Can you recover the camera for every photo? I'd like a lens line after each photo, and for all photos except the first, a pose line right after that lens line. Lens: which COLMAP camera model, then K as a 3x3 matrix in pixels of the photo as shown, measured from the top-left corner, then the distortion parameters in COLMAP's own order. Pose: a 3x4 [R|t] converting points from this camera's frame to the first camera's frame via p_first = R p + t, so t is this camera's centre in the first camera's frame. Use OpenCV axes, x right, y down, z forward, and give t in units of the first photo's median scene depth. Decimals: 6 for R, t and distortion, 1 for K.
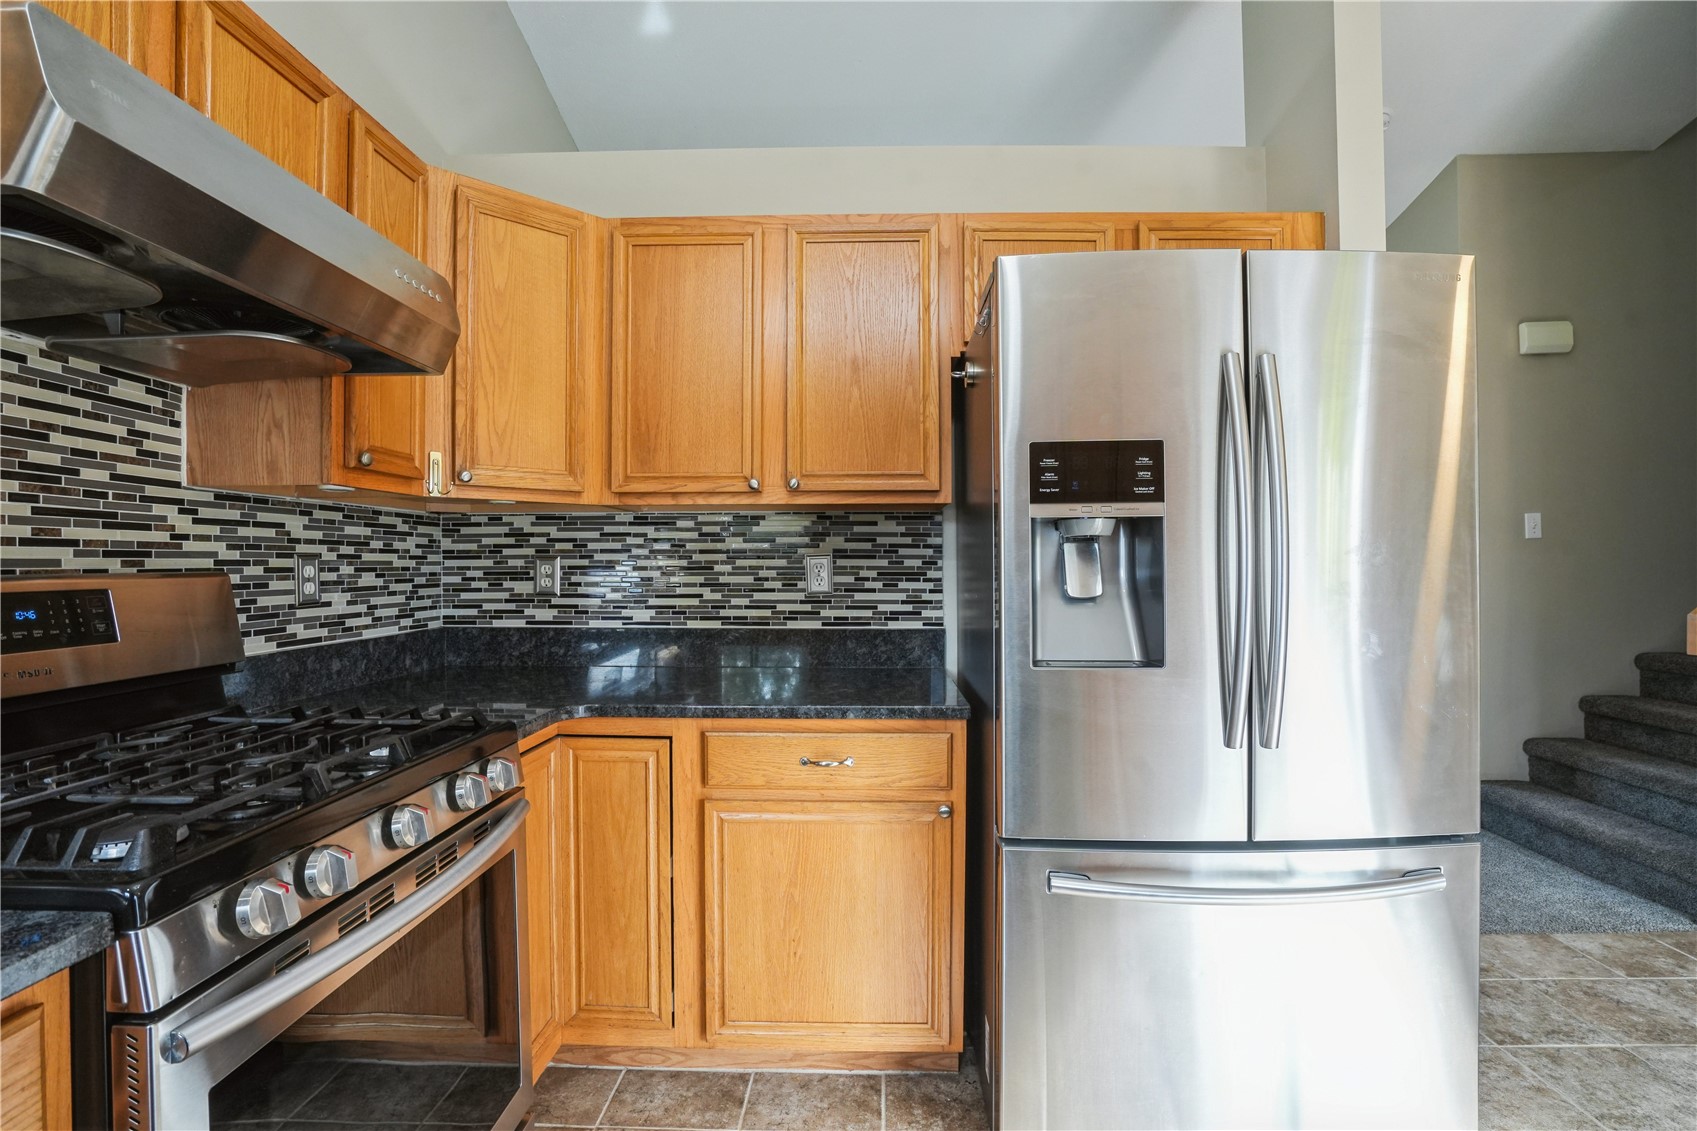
lens RADIAL K [[802.3, 0, 850.4], [0, 802.3, 570.4], [0, 0, 1]] dist [-0.057806, 0.025961]
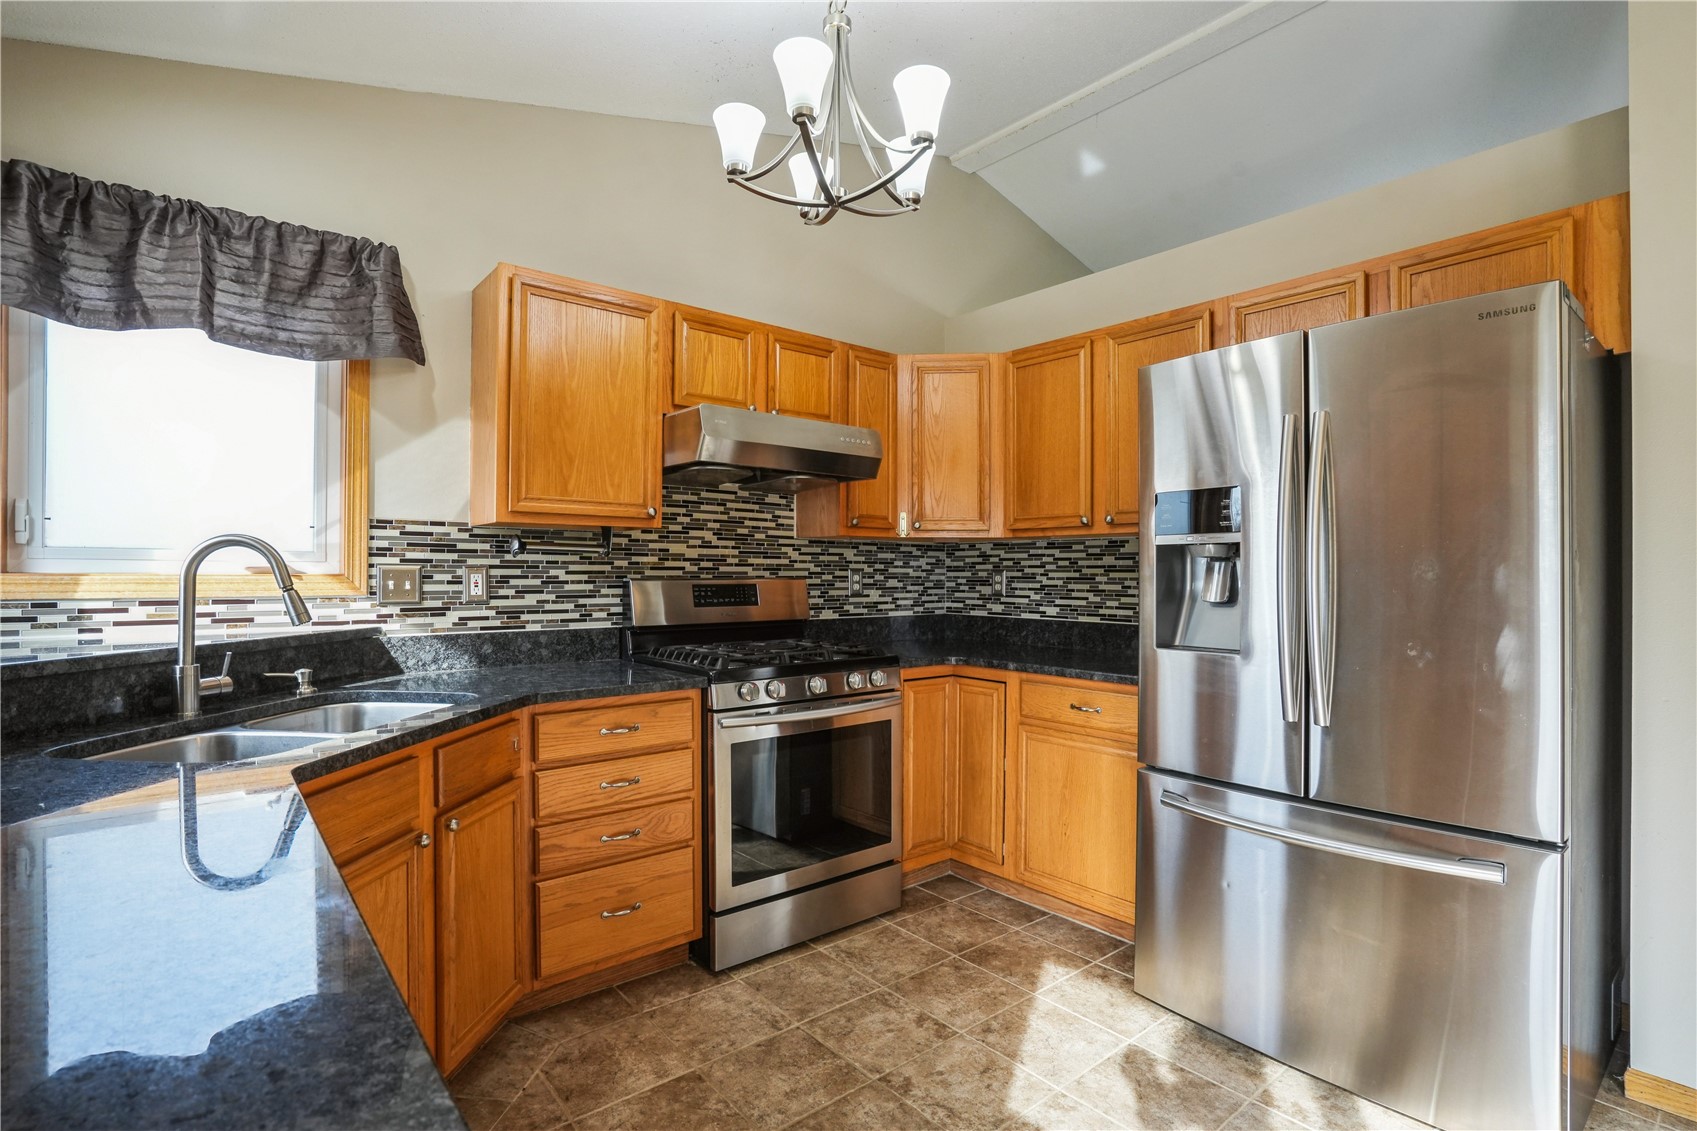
lens RADIAL K [[802.3, 0, 850.4], [0, 802.3, 570.4], [0, 0, 1]] dist [-0.057806, 0.025961]
pose [[0.667114, 0.001987, -0.744953, 0.686232], [-0.012331, 0.999889, -0.008375, -0.000718], [0.744853, 0.014773, 0.667065, -0.283281]]
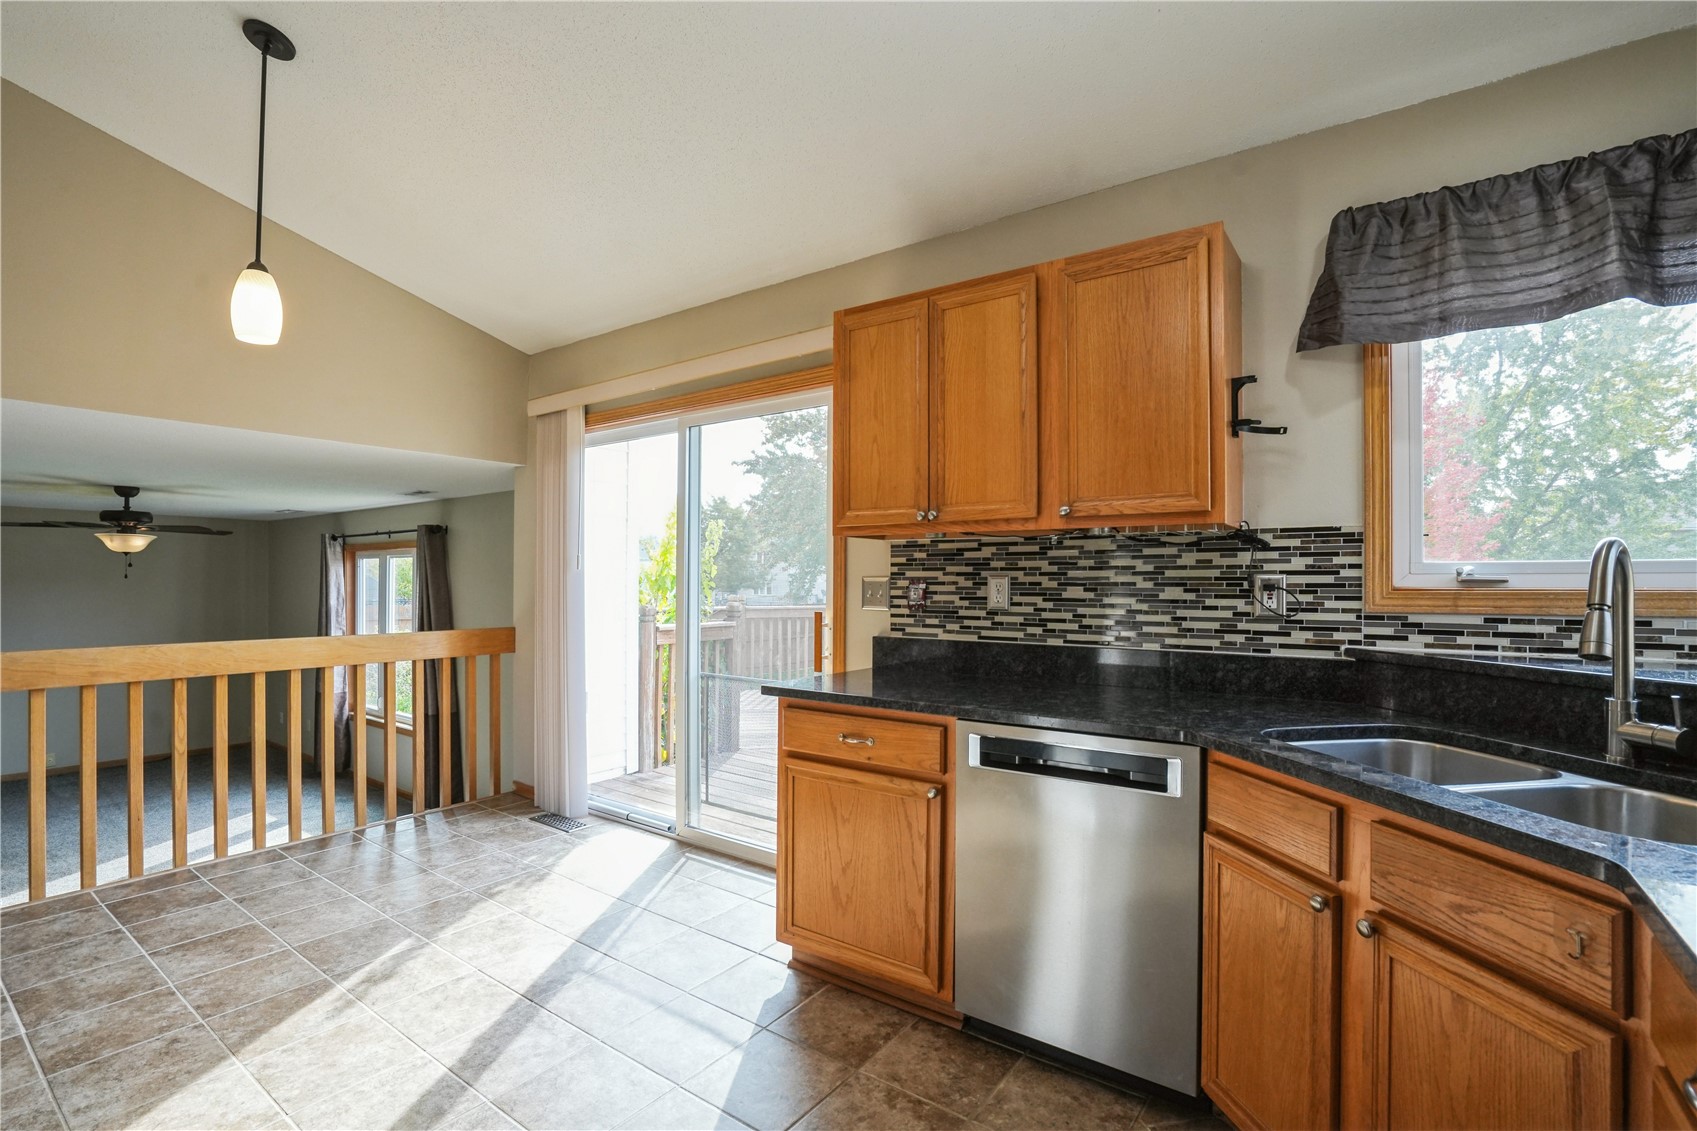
lens RADIAL K [[782.1, 0, 844.3], [0, 782.1, 585.1], [0, 0, 1]] dist [-0.064886, 0.023408]
pose [[-0.832065, -0.001305, 0.554677, -0.190007], [0.006152, 0.999914, 0.011581, -0.010918], [-0.554644, 0.013048, -0.831985, 0.666318]]
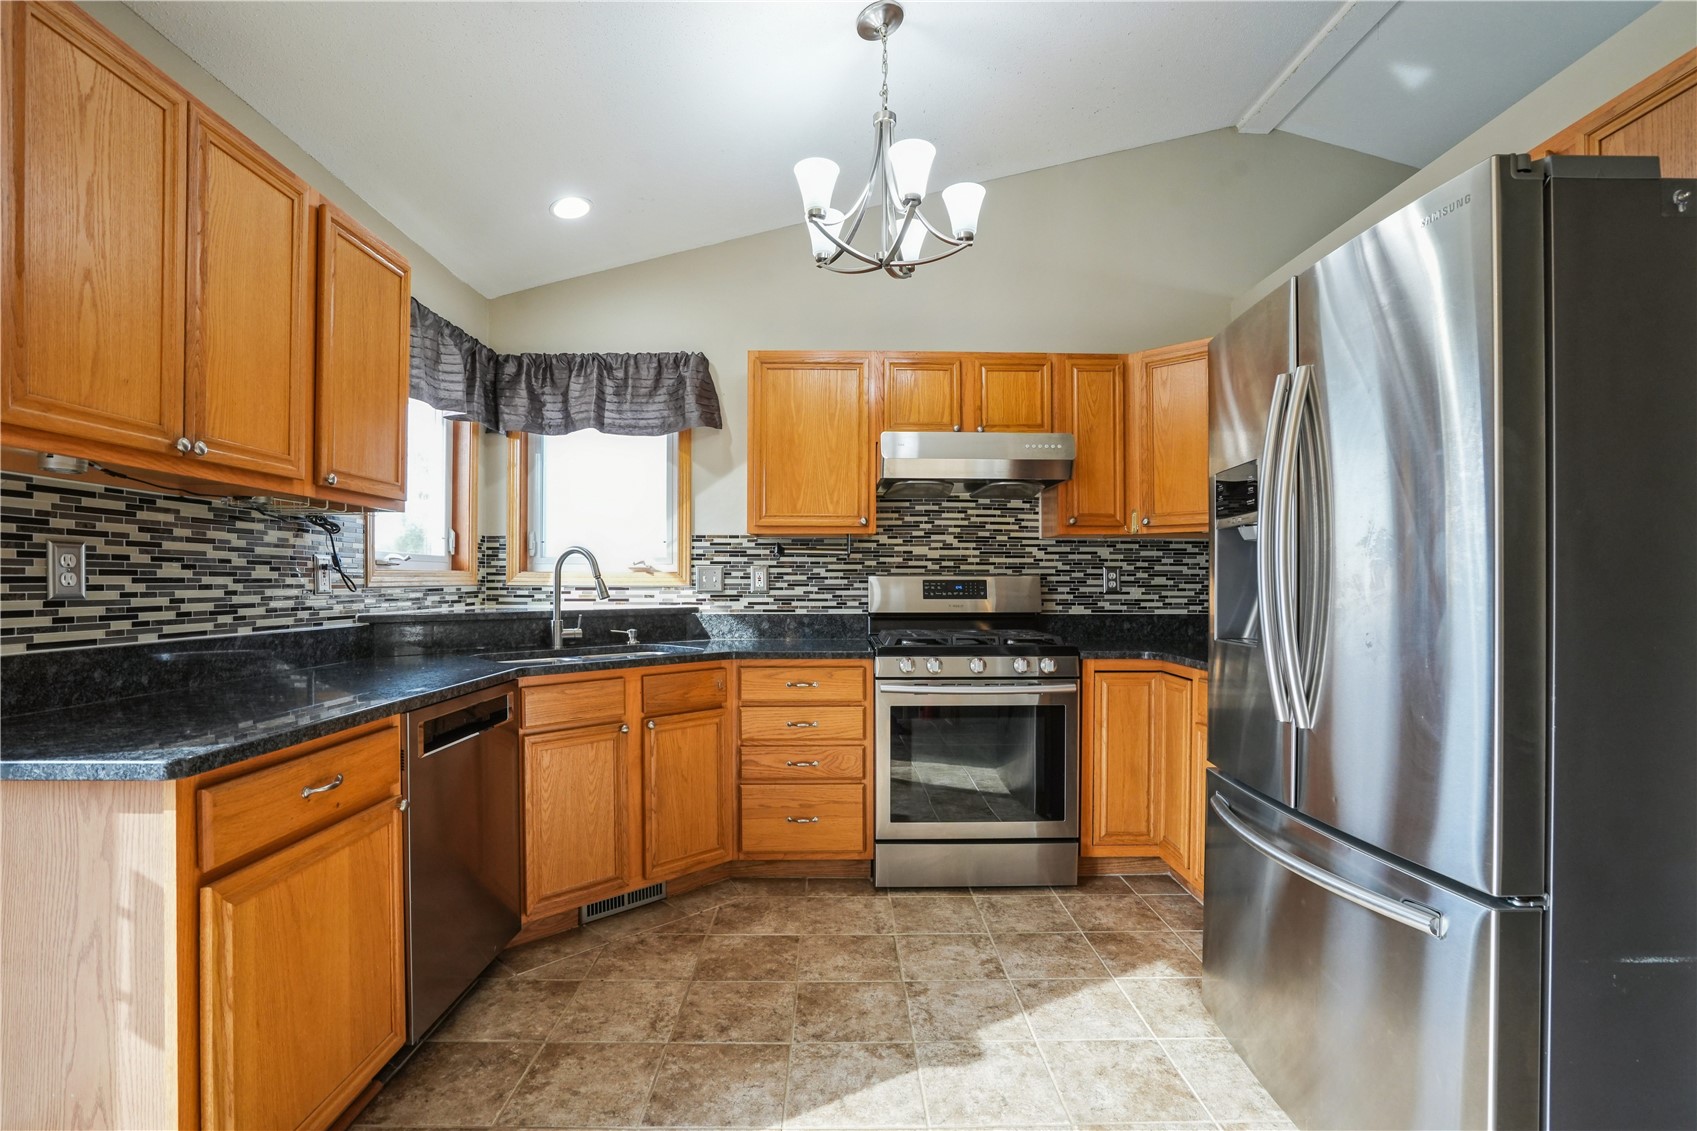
lens RADIAL K [[782.1, 0, 844.3], [0, 782.1, 585.1], [0, 0, 1]] dist [-0.064886, 0.023408]
pose [[0.052882, 0.005890, -0.998583, 1.101700], [-0.011368, 0.999921, 0.005296, 0.020214], [0.998536, 0.011072, 0.052945, 0.210871]]
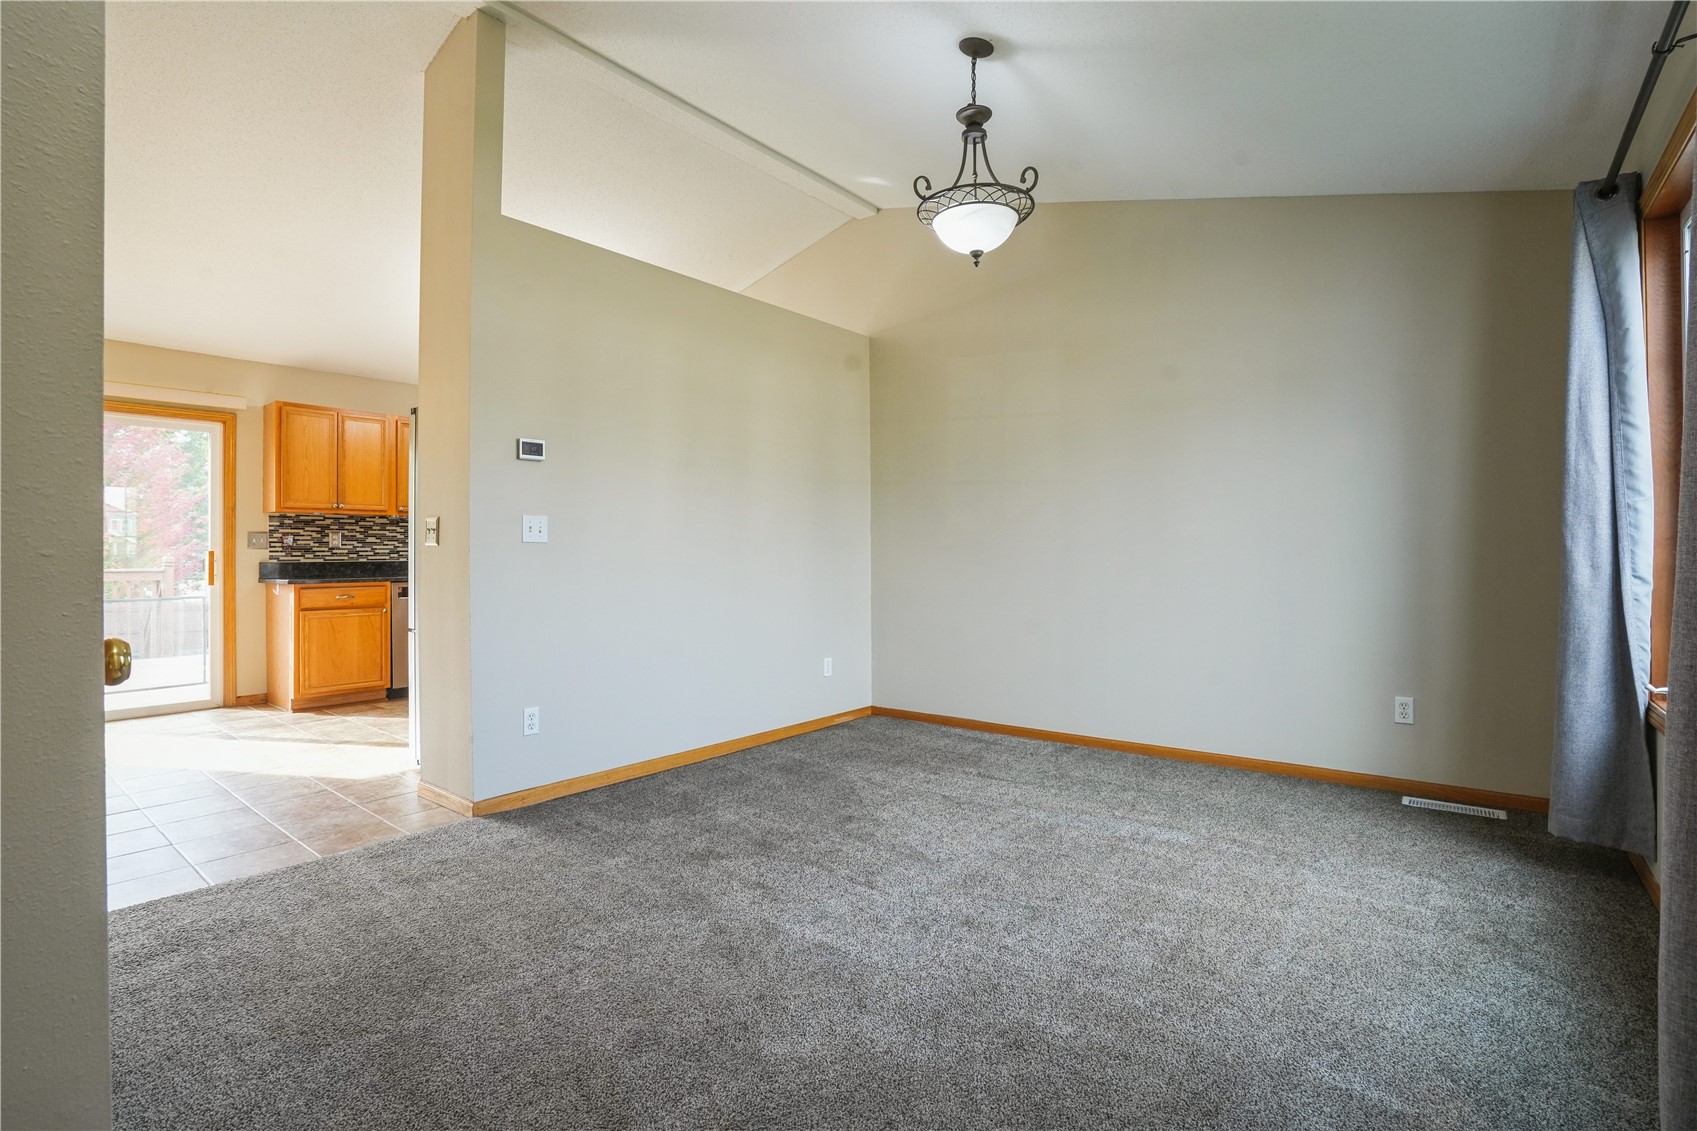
lens RADIAL K [[779.4, 0, 841.8], [0, 779.4, 551.0], [0, 0, 1]] dist [-0.027347, 0.000328]
pose [[-0.594663, 0.006034, -0.803952, 1.484247], [0.000785, 0.999976, 0.006925, 0.040853], [0.803974, 0.003487, -0.594654, 2.674604]]
